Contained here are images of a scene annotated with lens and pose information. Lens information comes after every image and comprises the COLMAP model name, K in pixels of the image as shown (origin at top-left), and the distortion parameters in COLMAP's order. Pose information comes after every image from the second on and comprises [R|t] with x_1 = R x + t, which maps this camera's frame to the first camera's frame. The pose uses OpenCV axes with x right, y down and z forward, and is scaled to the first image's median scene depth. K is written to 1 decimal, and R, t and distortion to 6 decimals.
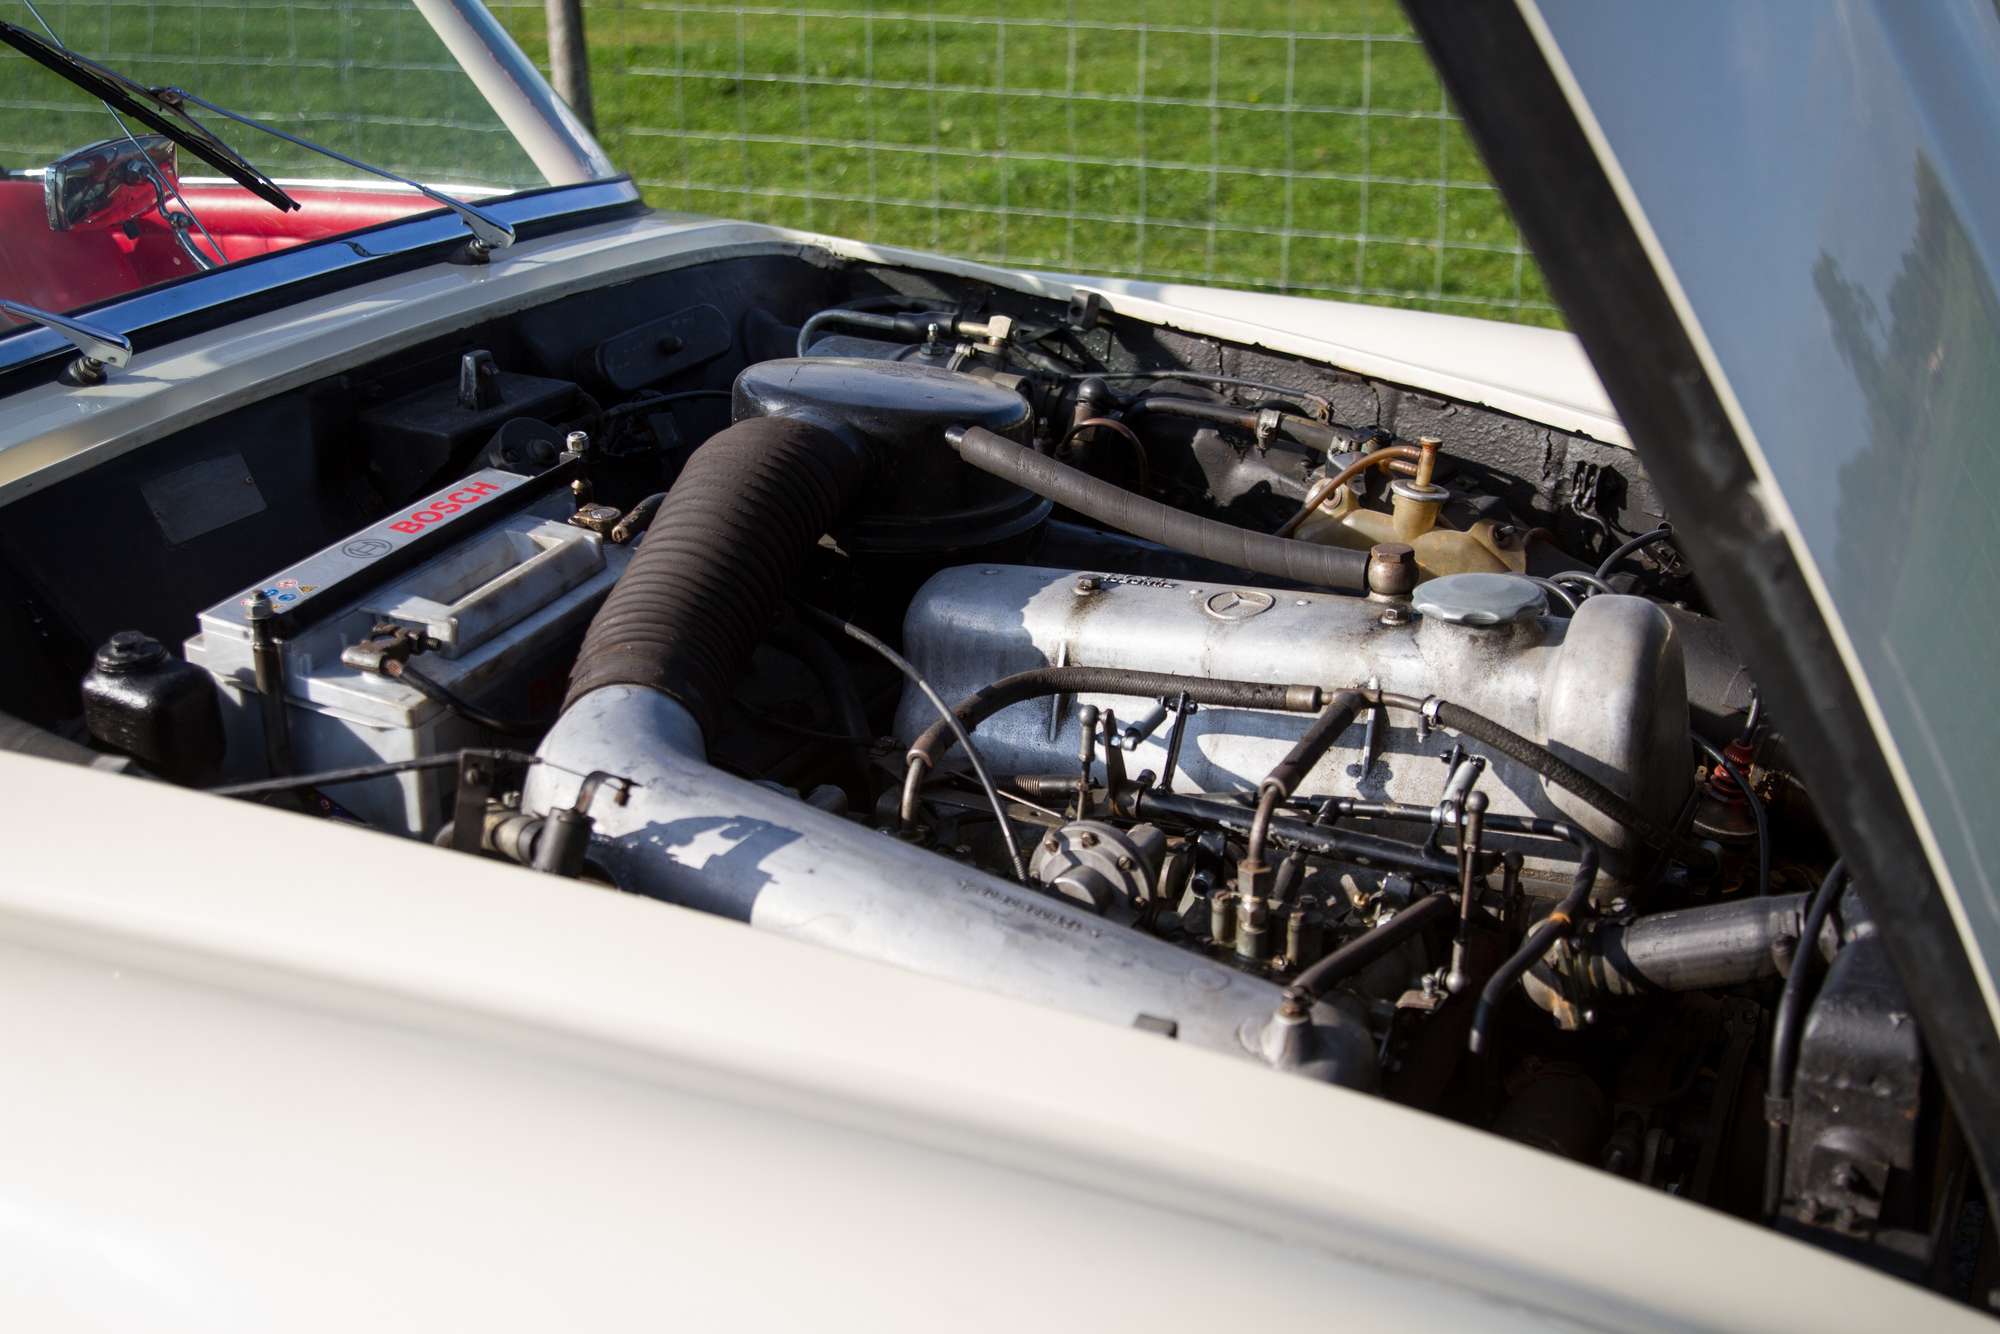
lens RADIAL K [[2386.6, 0, 996.3], [0, 2386.6, 657.6], [0, 0, 1]] dist [-0.079404, 0.000000]
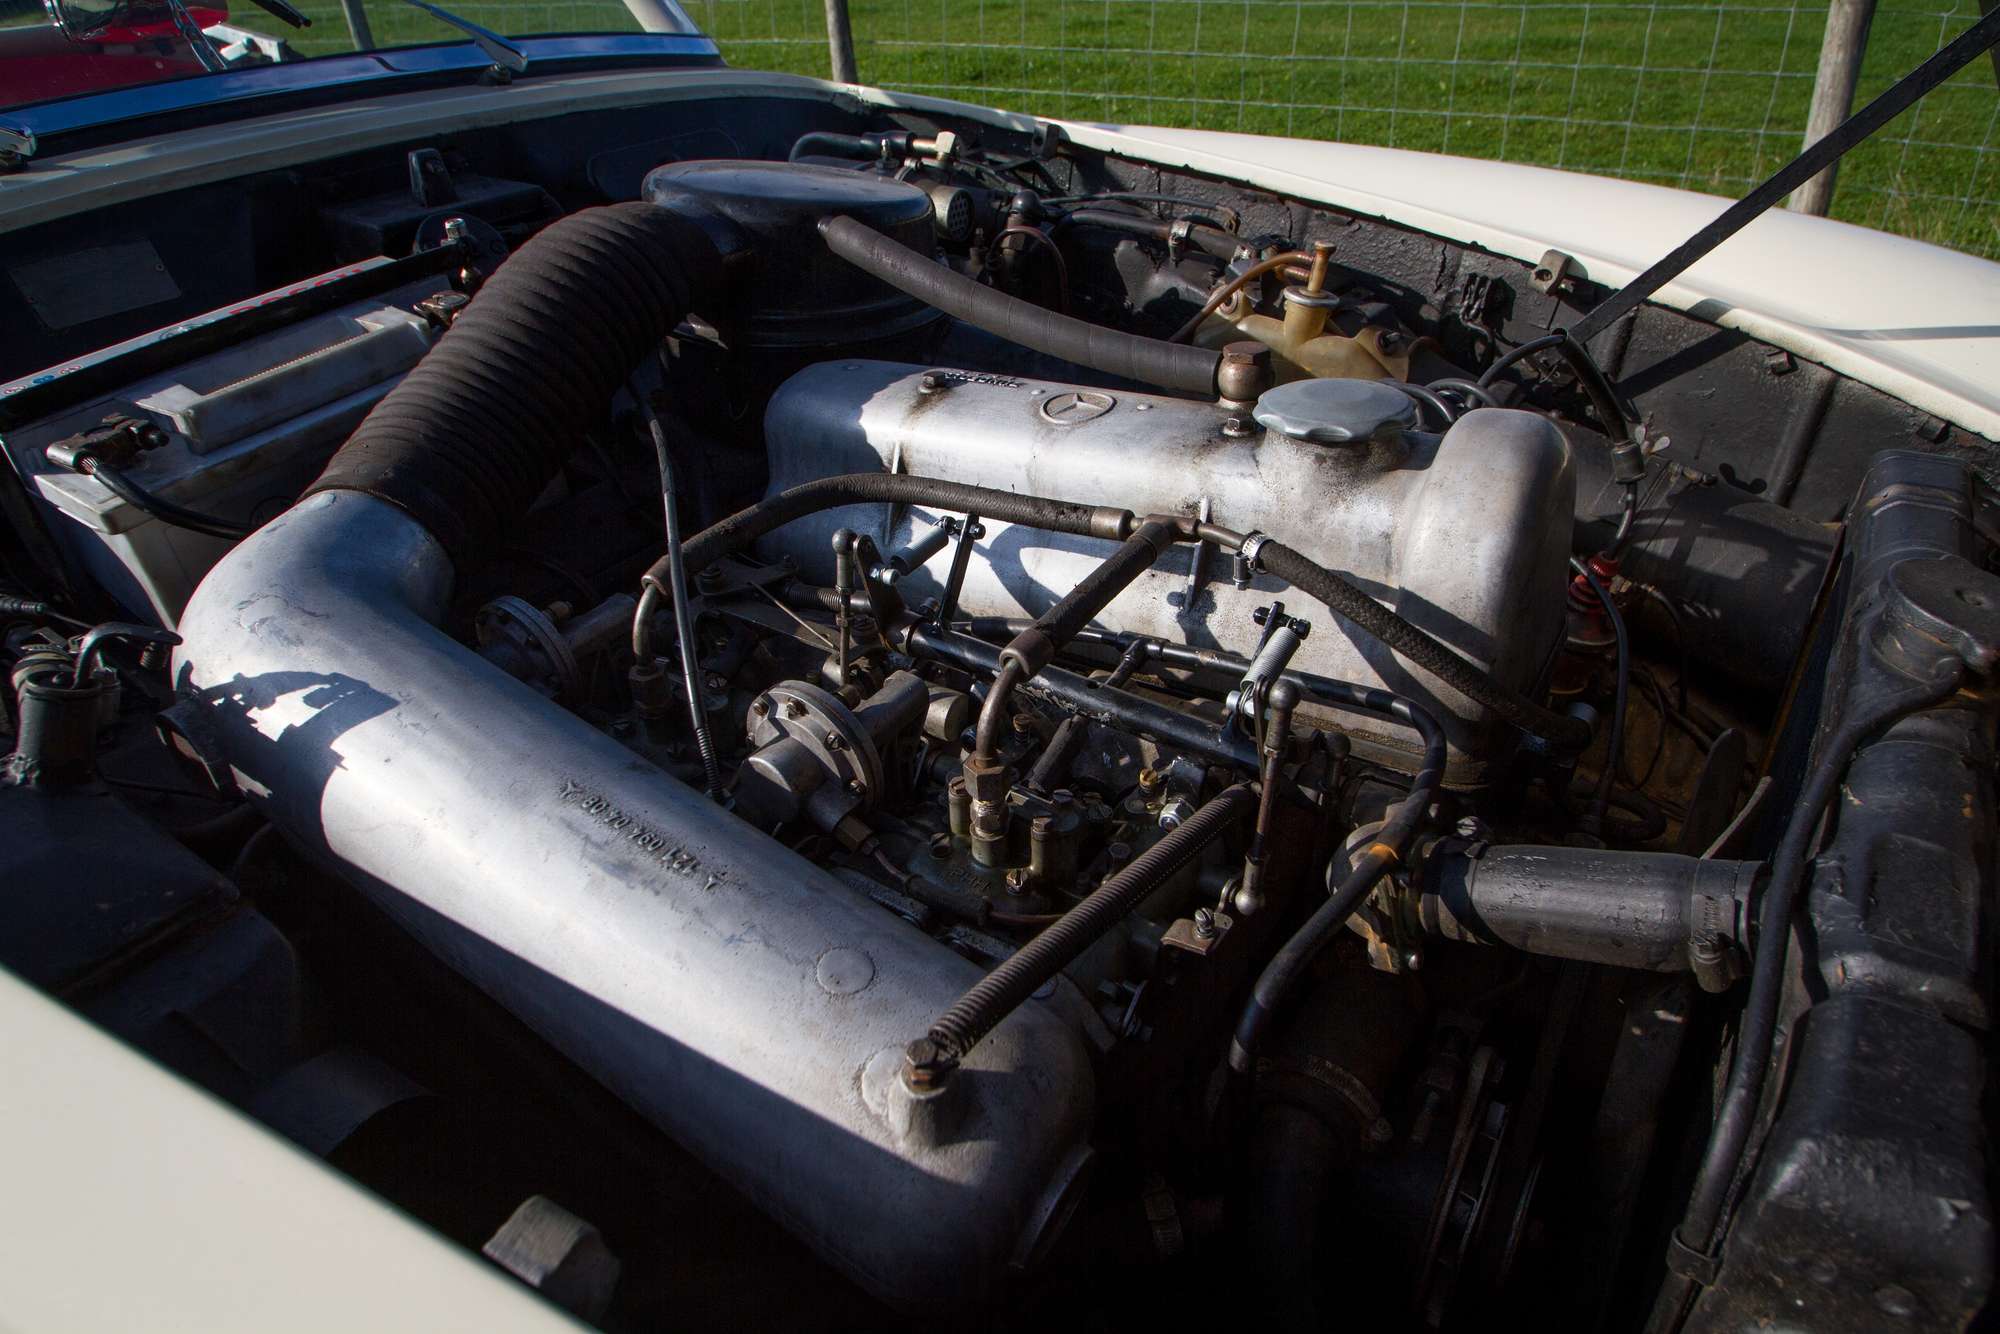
lens RADIAL K [[1183.4, 0, 1009.4], [0, 1183.4, 684.5], [0, 0, 1]] dist [-0.016982, -0.009824]
pose [[0.993225, 0.047492, -0.106058, 0.136805], [-0.022845, 0.974664, 0.222505, -0.019998], [0.113938, -0.218575, 0.969146, 0.554885]]
